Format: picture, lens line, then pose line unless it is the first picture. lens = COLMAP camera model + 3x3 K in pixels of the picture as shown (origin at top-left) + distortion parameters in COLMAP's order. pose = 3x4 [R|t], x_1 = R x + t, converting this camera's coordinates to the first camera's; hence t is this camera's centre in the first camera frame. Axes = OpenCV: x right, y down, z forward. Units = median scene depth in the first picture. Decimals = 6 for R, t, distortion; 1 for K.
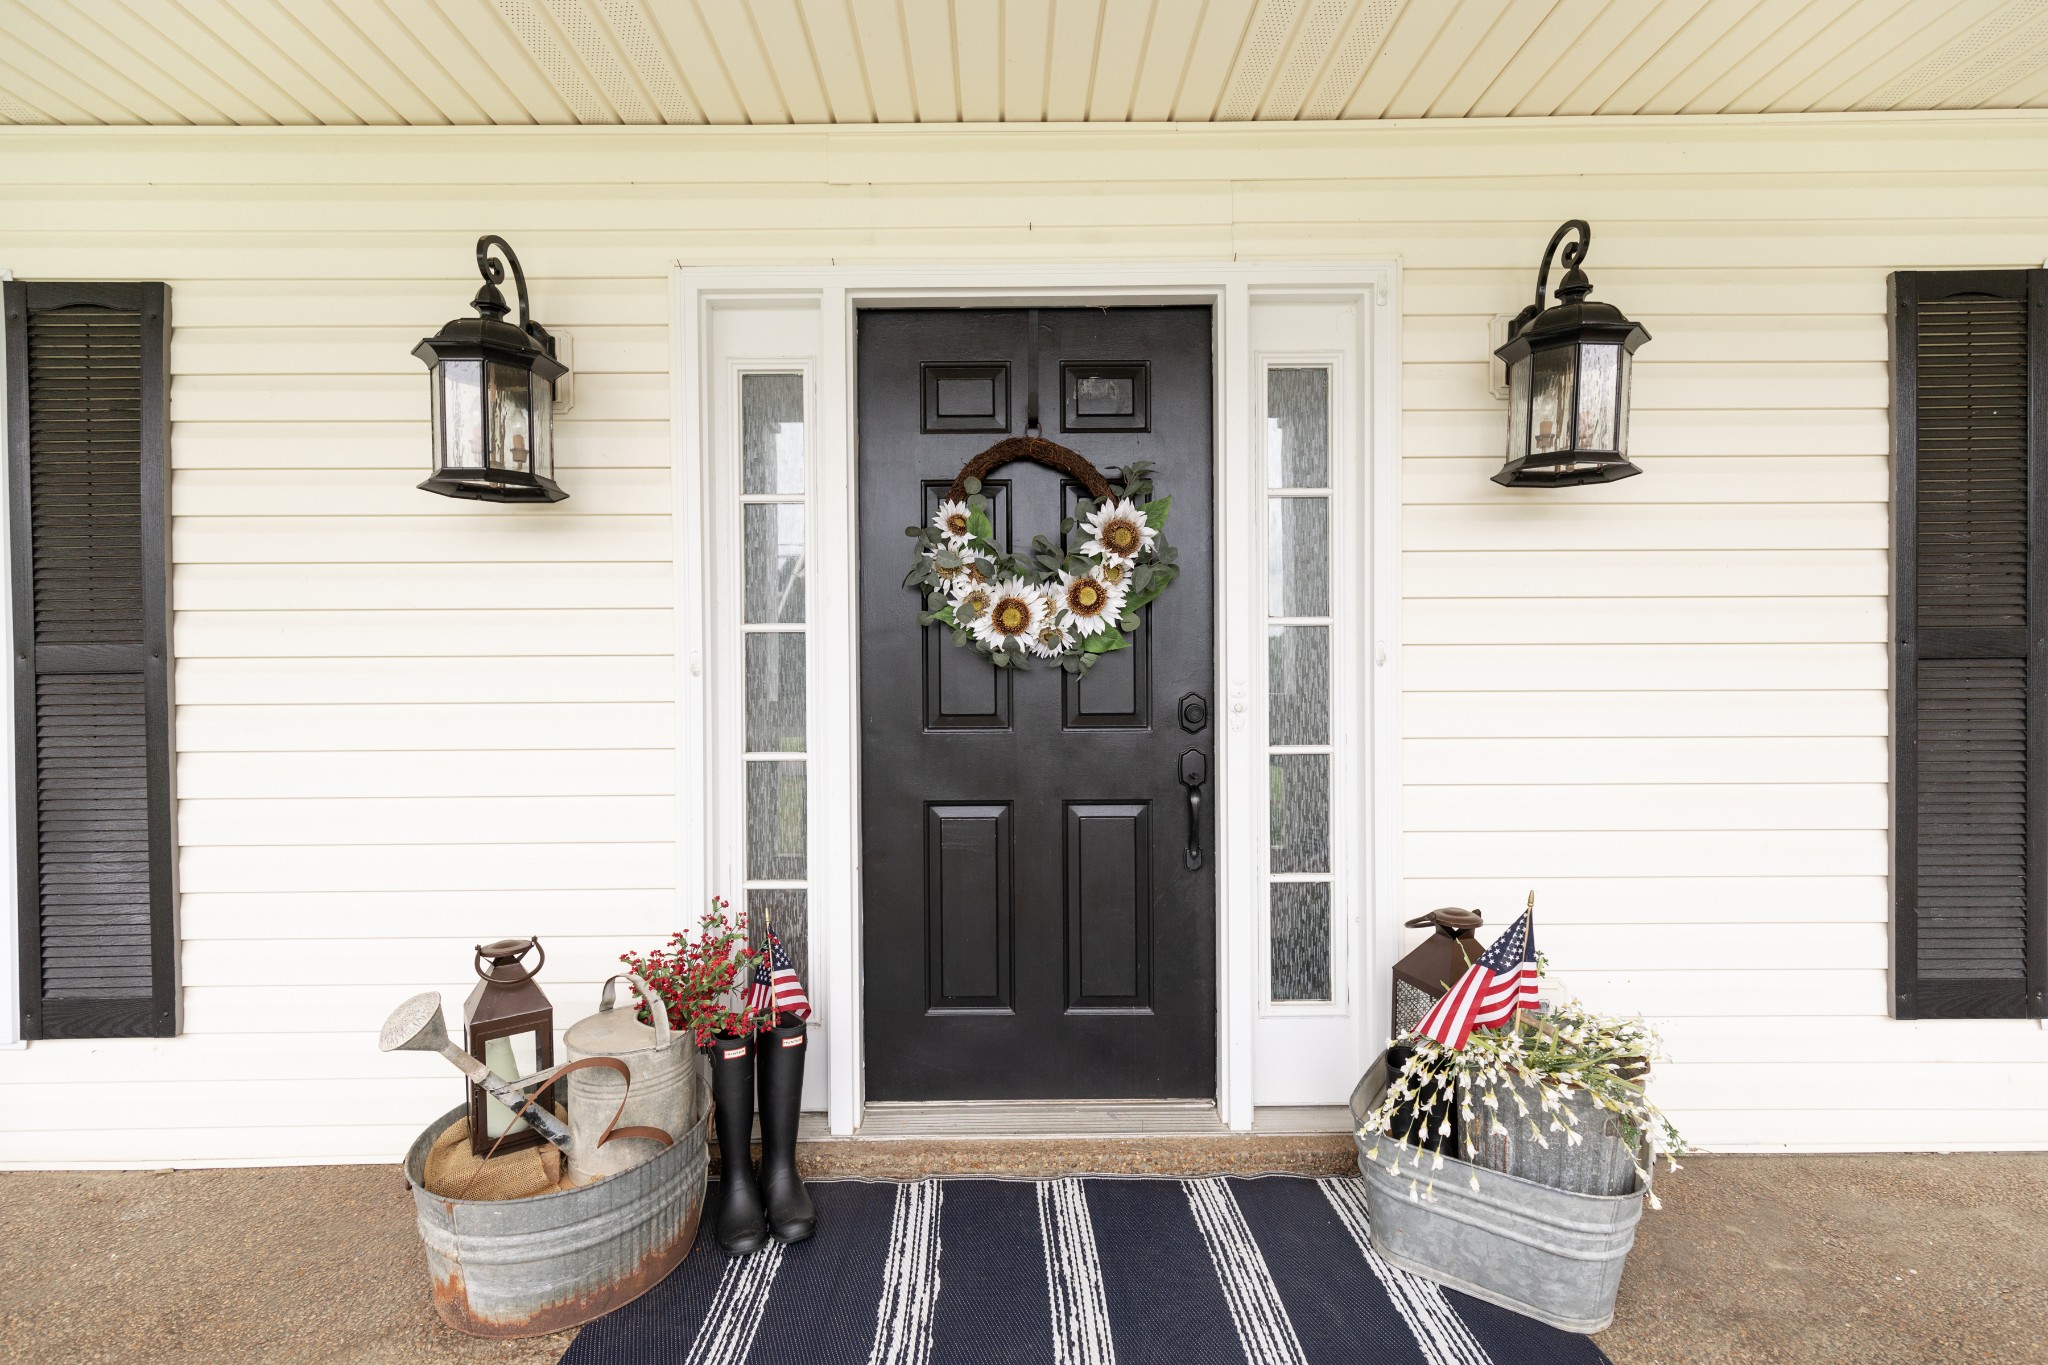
lens RADIAL K [[934.0, 0, 1014.2], [0, 934.0, 674.1], [0, 0, 1]] dist [0.007748, -0.000743]
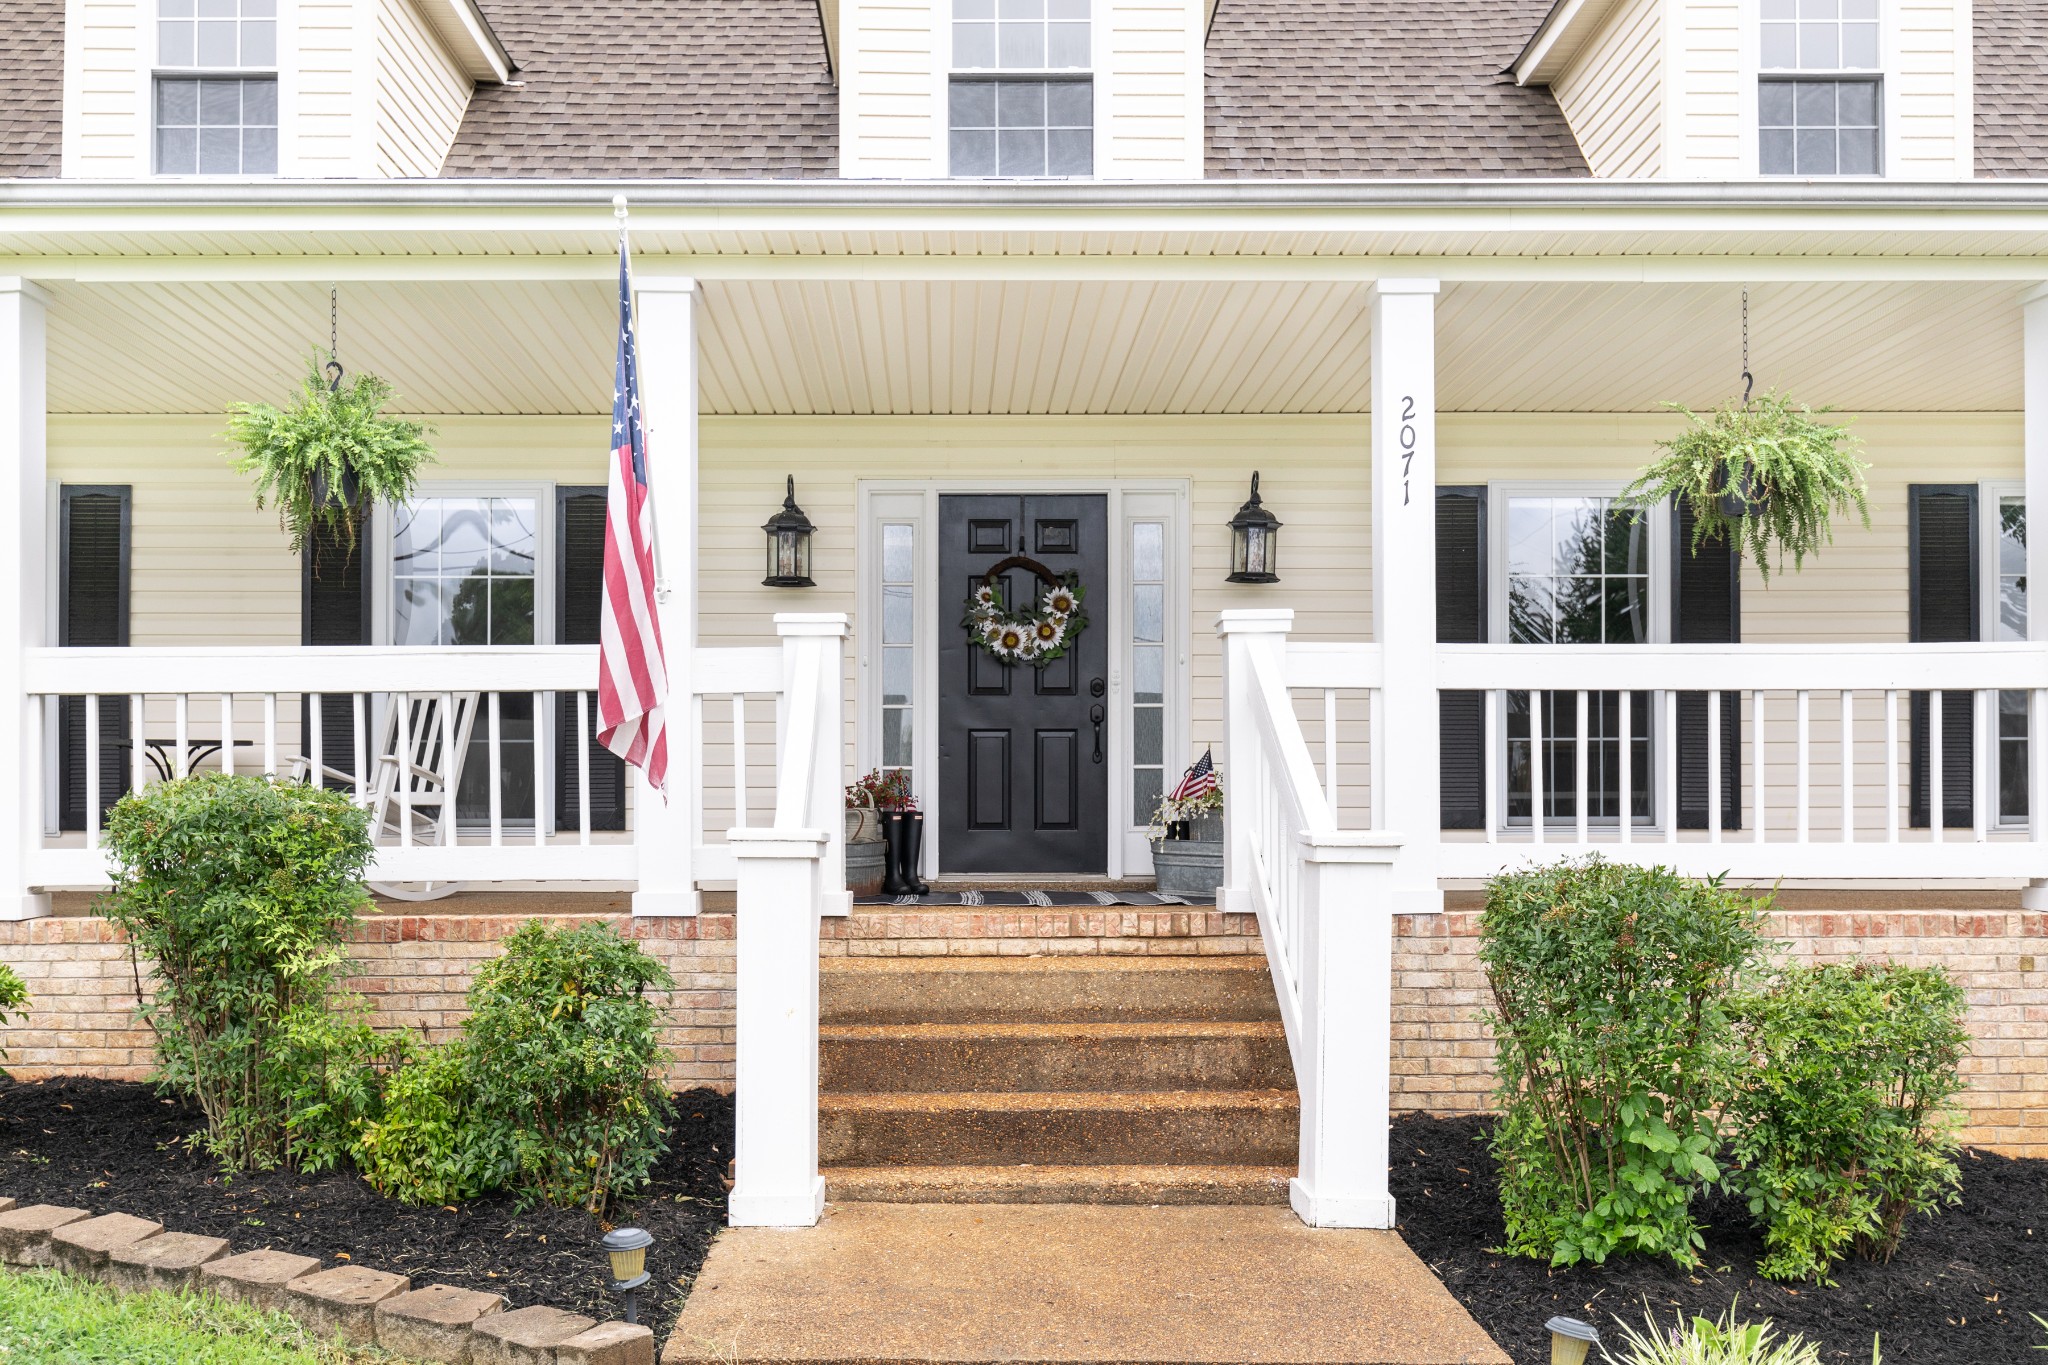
lens RADIAL K [[3640.6, 0, 1023.3], [0, 3640.6, 685.9], [0, 0, 1]] dist [-0.012989, 0.000000]
pose [[0.999959, 0.009100, -0.000189, 0.028231], [-0.009100, 0.999165, -0.039824, 0.374684], [-0.000174, 0.039824, 0.999207, -7.335158]]
